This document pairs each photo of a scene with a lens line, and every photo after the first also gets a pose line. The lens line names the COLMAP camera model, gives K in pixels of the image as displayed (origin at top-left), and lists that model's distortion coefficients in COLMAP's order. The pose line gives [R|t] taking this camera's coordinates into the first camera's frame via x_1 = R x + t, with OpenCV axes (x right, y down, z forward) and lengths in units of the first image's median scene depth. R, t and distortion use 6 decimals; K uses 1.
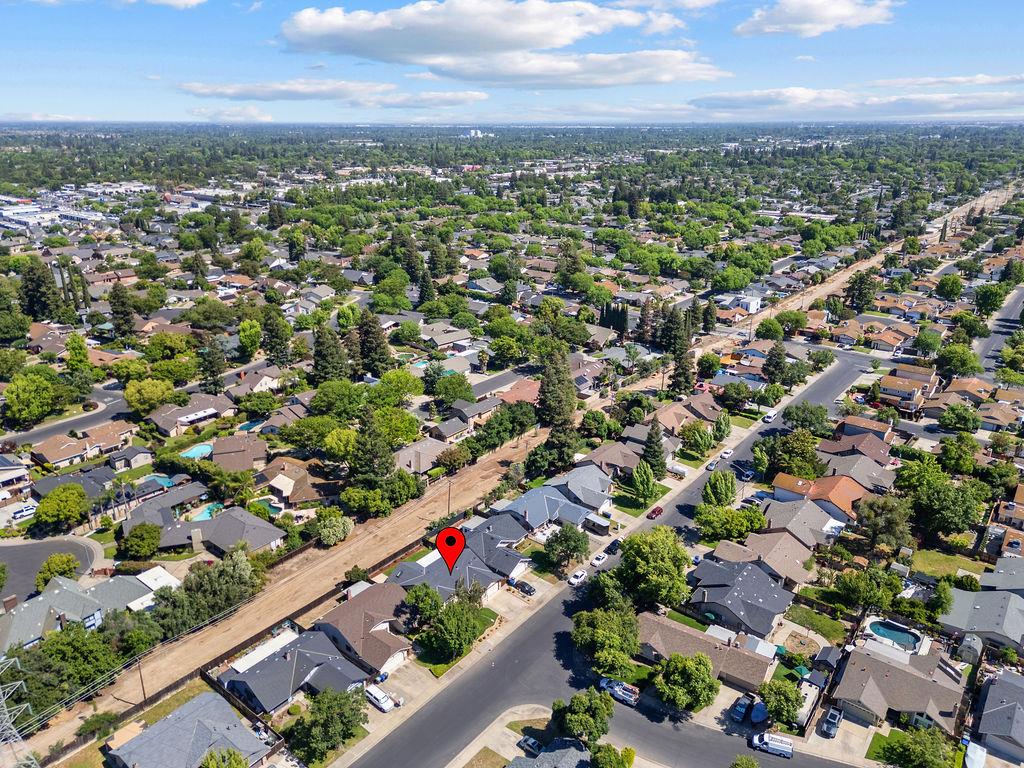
lens RADIAL K [[716.3, 0, 509.5], [0, 716.3, 420.1], [0, 0, 1]] dist [0.062473, -0.039442]
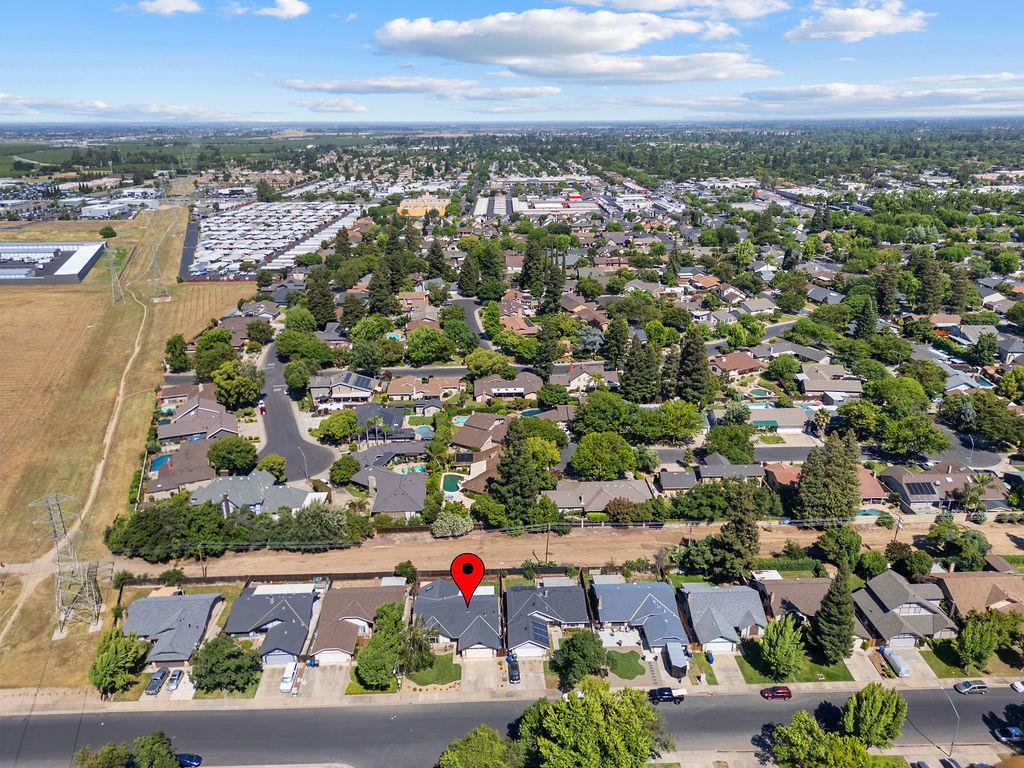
lens RADIAL K [[716.3, 0, 509.5], [0, 716.3, 420.1], [0, 0, 1]] dist [0.062473, -0.039442]
pose [[0.648124, 0.290303, -0.704031, 0.439185], [-0.286984, 0.949439, 0.127301, -0.128898], [0.705390, 0.119539, 0.698666, 0.300480]]
